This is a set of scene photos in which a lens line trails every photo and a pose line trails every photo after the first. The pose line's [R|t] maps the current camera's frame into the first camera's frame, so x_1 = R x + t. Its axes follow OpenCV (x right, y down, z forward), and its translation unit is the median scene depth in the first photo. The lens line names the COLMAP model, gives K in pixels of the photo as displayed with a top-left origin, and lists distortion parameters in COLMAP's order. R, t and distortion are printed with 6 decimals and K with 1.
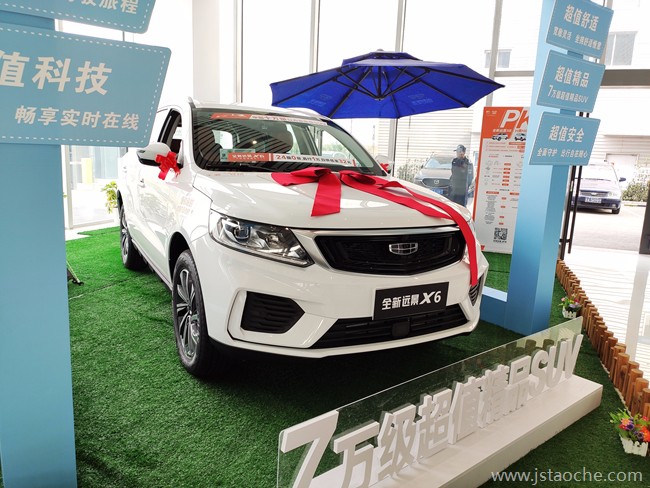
lens RADIAL K [[488.9, 0, 328.0], [0, 488.9, 245.7], [0, 0, 1]] dist [0.055037, -0.072016]
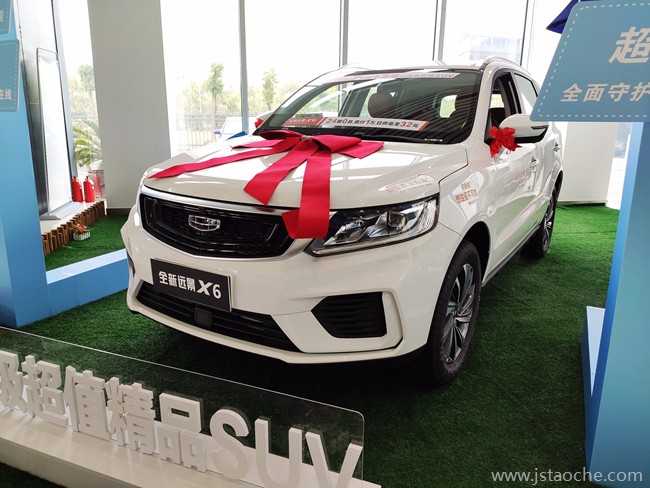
lens RADIAL K [[488.9, 0, 324.6], [0, 488.9, 242.3], [0, 0, 1]] dist [0.055037, -0.072016]
pose [[0.487531, 0.180014, -0.854347, 0.959769], [-0.150055, 0.981231, 0.121120, -0.093704], [0.860115, 0.069150, 0.505392, 0.737952]]
